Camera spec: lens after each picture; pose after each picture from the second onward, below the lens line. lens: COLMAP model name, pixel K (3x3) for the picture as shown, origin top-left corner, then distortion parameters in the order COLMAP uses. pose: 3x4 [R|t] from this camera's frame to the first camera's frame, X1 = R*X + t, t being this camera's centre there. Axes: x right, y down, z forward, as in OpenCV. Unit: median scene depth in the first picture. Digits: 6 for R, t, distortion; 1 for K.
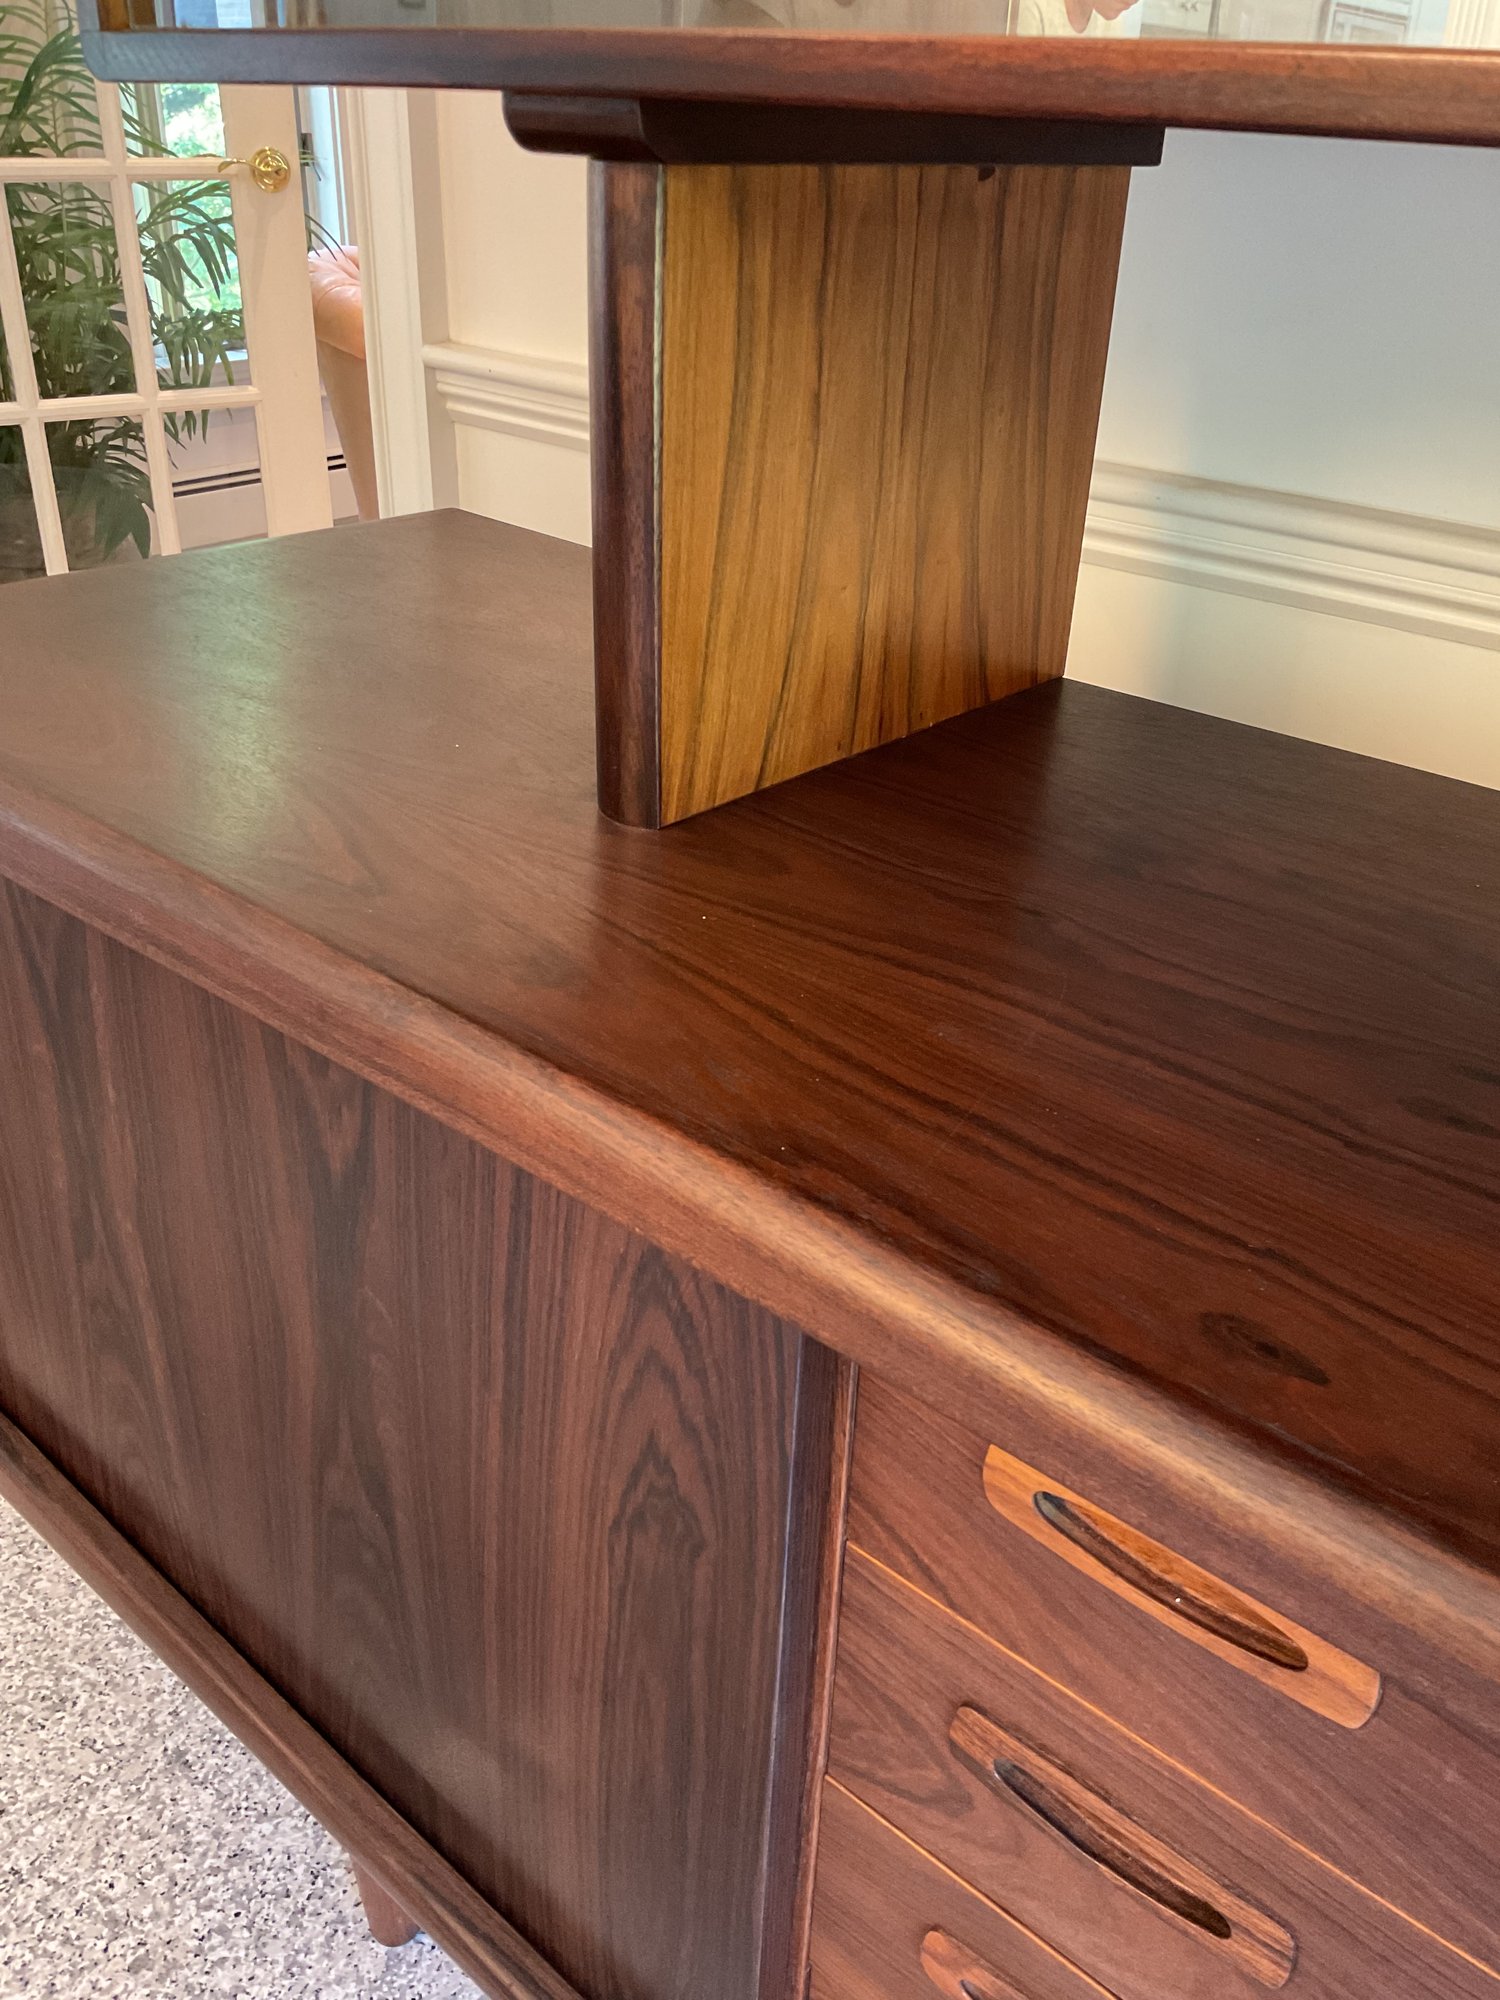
lens RADIAL K [[1670.4, 0, 750.0], [0, 1670.4, 1000.0], [0, 0, 1]] dist [-0.006031, -0.010665]
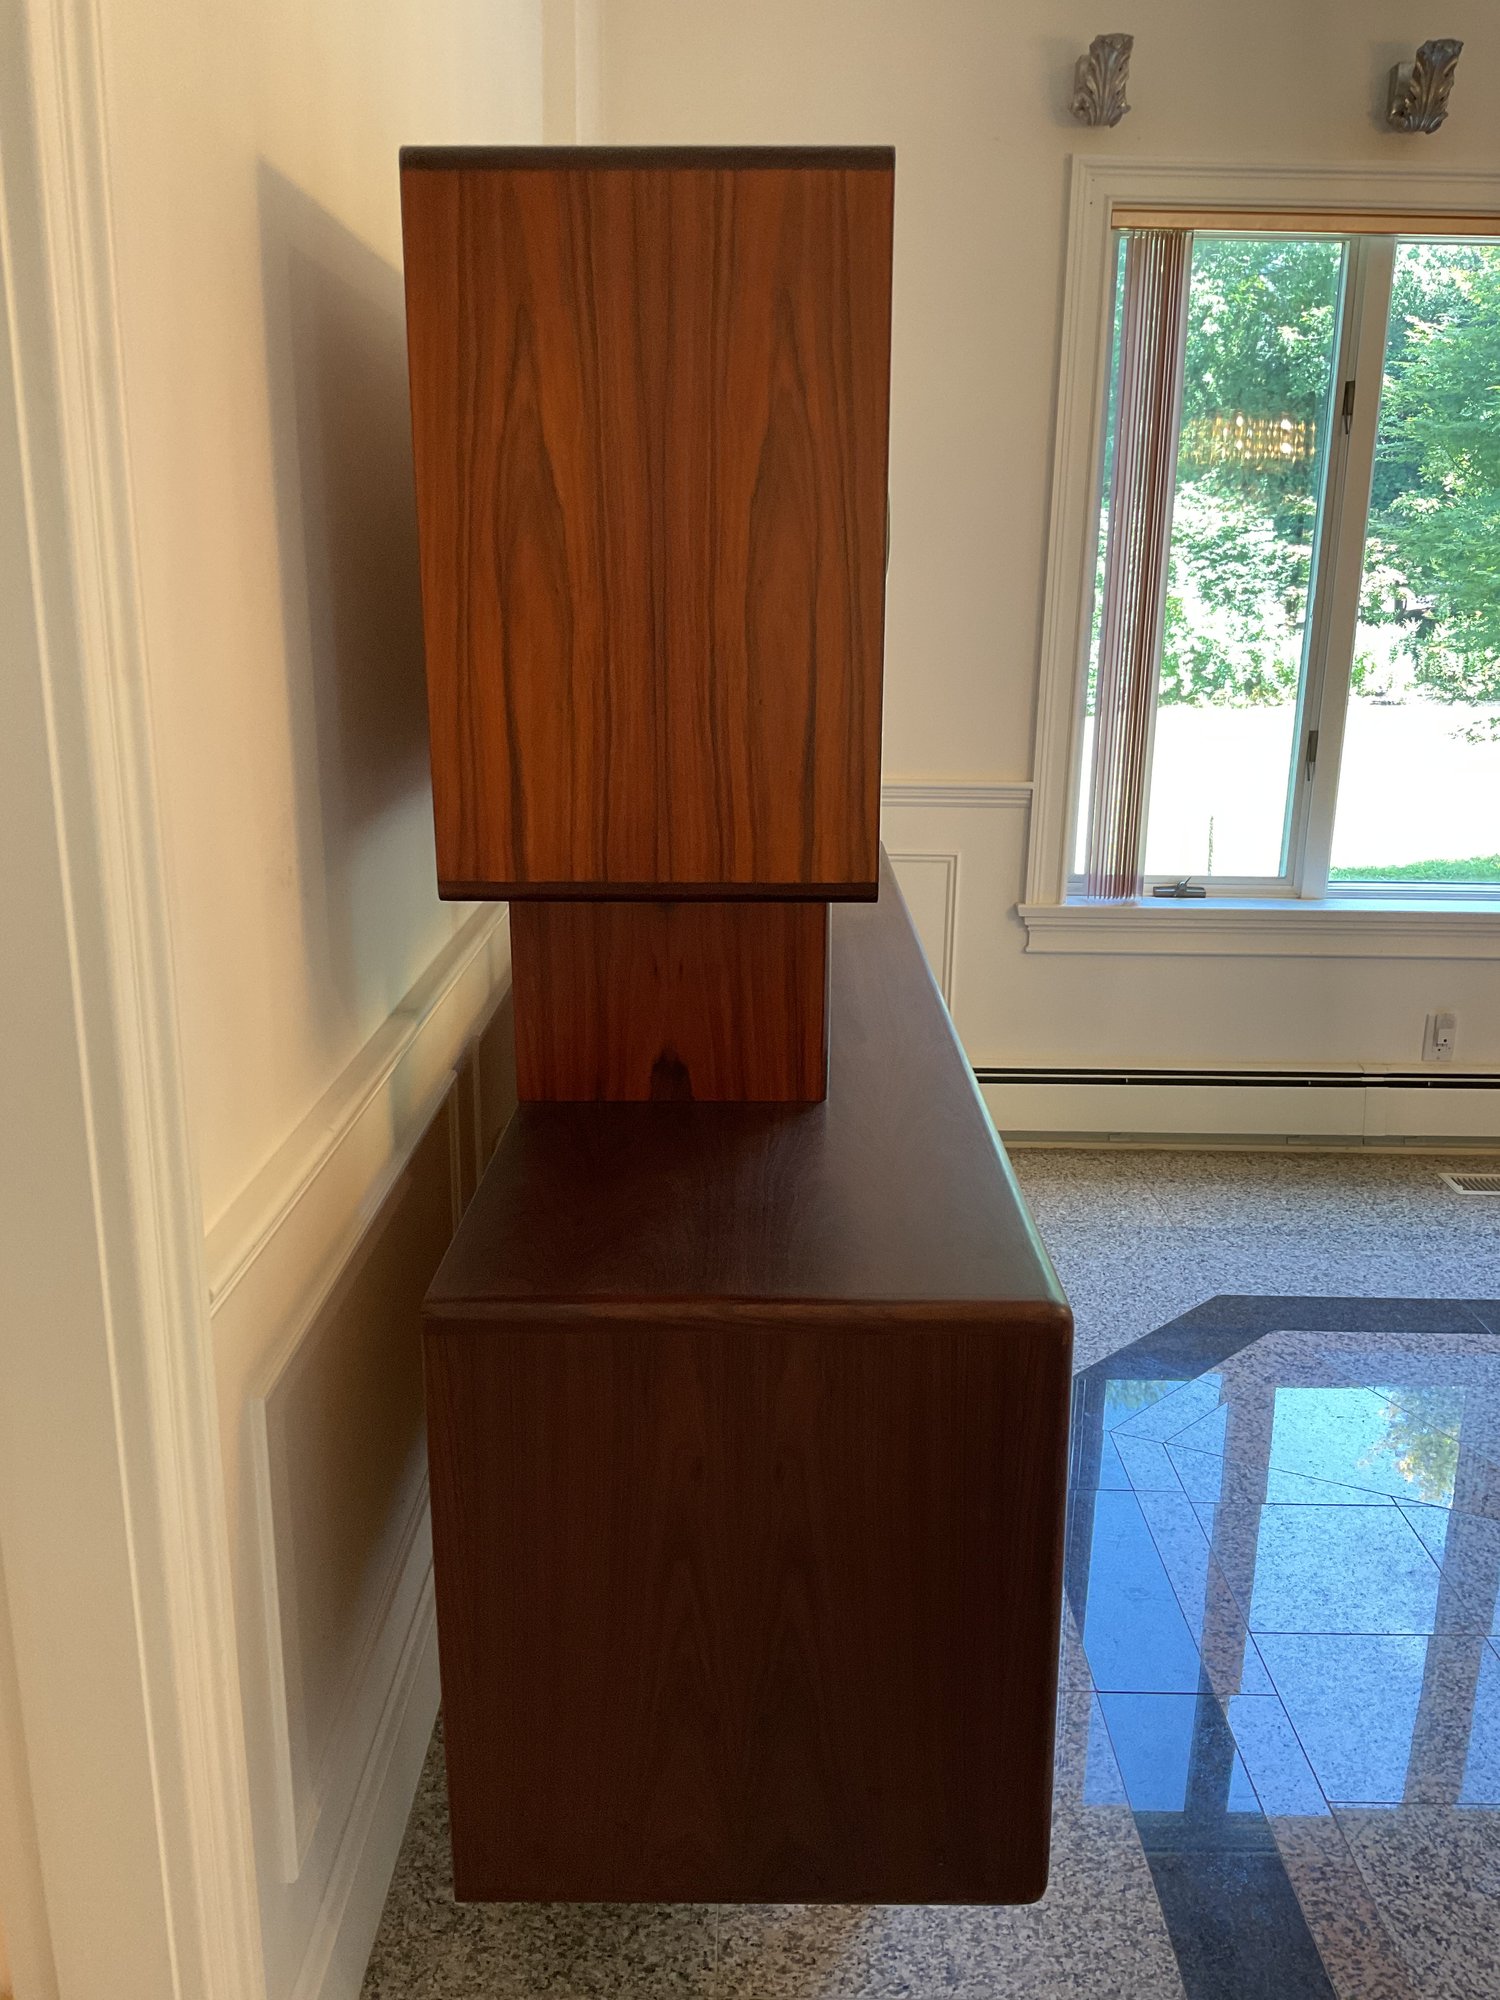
lens RADIAL K [[1670.4, 0, 750.0], [0, 1670.4, 1000.0], [0, 0, 1]] dist [-0.006031, -0.010665]
pose [[-0.654937, -0.227803, 0.720529, -1.104239], [0.340518, 0.762228, 0.550506, -1.021353], [-0.674614, 0.605900, -0.421641, 1.283996]]
